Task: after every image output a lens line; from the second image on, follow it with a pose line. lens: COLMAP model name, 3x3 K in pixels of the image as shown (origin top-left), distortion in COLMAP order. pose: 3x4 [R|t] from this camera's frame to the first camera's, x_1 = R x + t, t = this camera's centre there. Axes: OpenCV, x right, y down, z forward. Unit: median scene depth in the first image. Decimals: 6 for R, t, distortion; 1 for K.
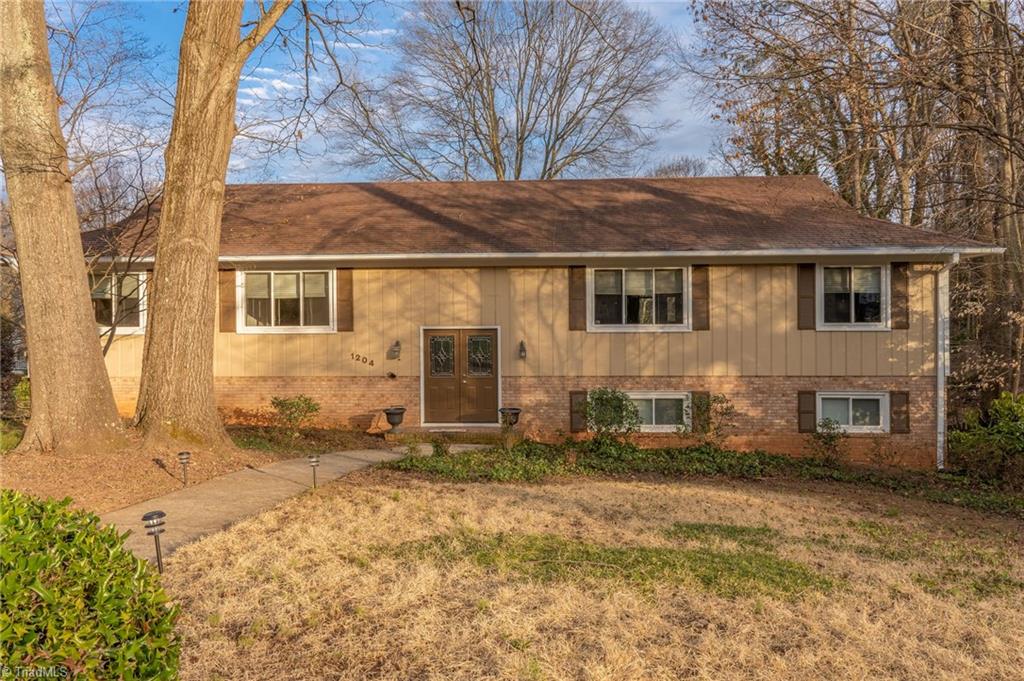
lens RADIAL K [[798.5, 0, 508.6], [0, 798.5, 345.5], [0, 0, 1]] dist [0.066675, 0.001729]
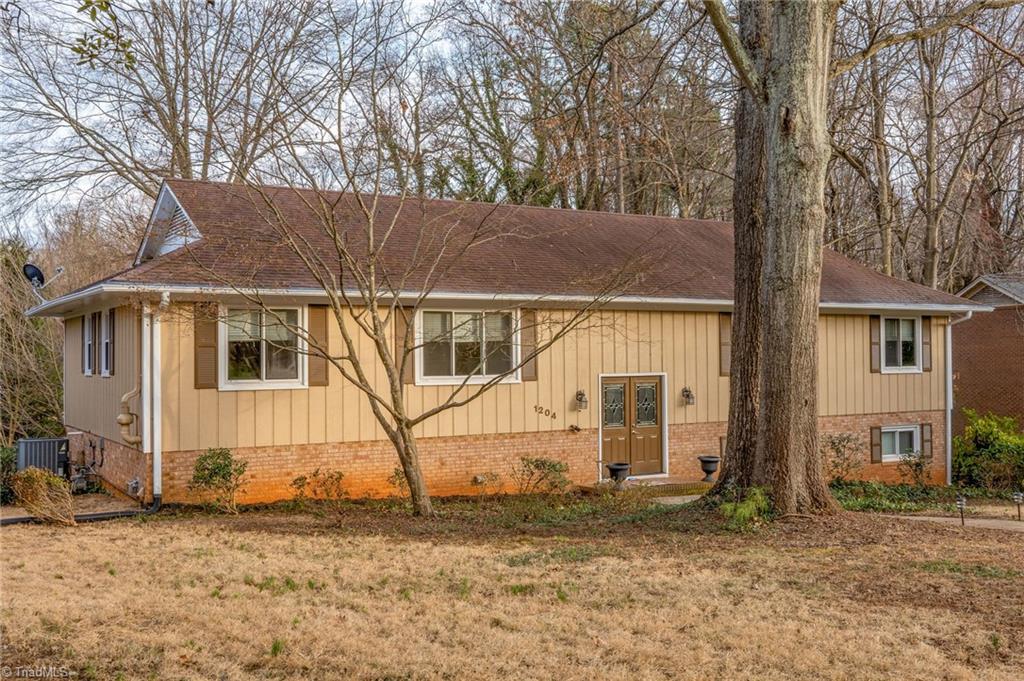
lens RADIAL K [[1057.0, 0, 514.0], [0, 1057.0, 340.8], [0, 0, 1]] dist [-0.015869, 0.000000]
pose [[0.820033, 0.006729, 0.572276, -0.896269], [0.031002, 0.997940, -0.056158, 0.003408], [-0.571475, 0.063793, 0.818136, 0.056767]]
